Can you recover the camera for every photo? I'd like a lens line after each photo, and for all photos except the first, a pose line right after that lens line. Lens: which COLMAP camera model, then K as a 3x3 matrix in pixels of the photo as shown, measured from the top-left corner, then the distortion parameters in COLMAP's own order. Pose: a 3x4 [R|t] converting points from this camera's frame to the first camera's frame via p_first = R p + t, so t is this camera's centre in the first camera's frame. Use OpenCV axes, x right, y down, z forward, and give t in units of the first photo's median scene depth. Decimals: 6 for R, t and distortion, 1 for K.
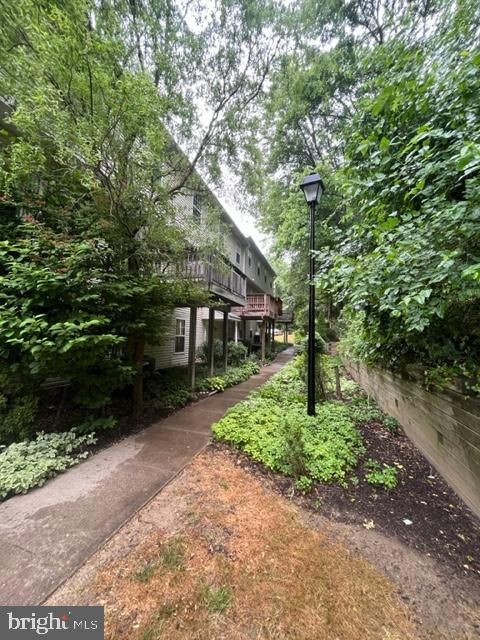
lens RADIAL K [[257.5, 0, 237.7], [0, 257.5, 318.9], [0, 0, 1]] dist [-0.000990, 0.000036]
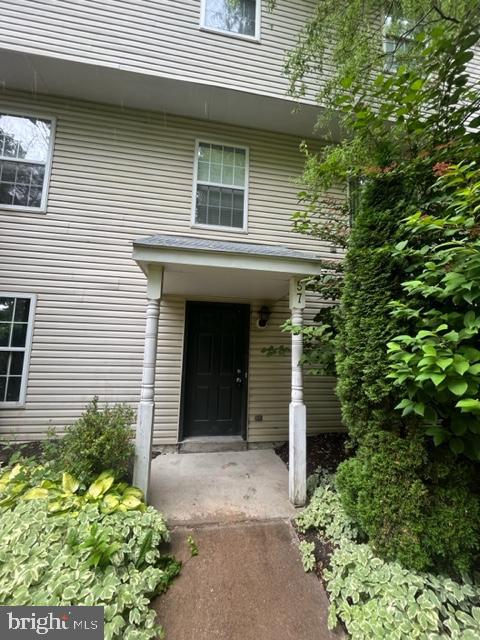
lens RADIAL K [[257.5, 0, 237.7], [0, 257.5, 318.9], [0, 0, 1]] dist [-0.000990, 0.000036]
pose [[0.449741, -0.105507, -0.886906, -0.537092], [0.042189, 0.994399, -0.096901, -0.035497], [0.892162, 0.006162, 0.451673, 0.350945]]
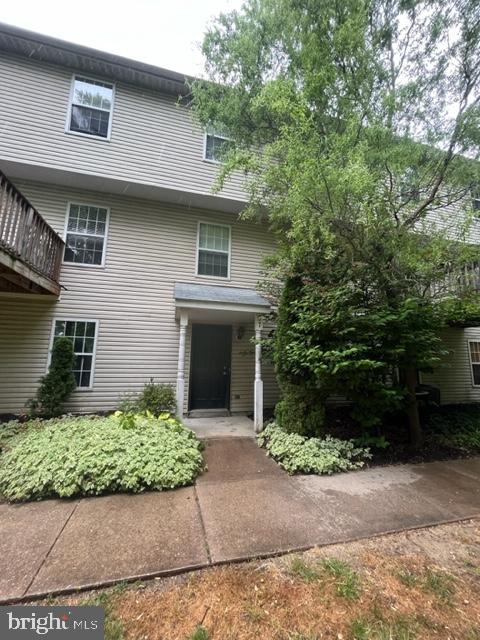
lens RADIAL K [[257.5, 0, 237.7], [0, 257.5, 318.9], [0, 0, 1]] dist [-0.000990, 0.000036]
pose [[0.531786, -0.143246, -0.834676, 0.196164], [0.050366, 0.989196, -0.137675, 0.008111], [0.845380, 0.031175, 0.533255, -0.132784]]
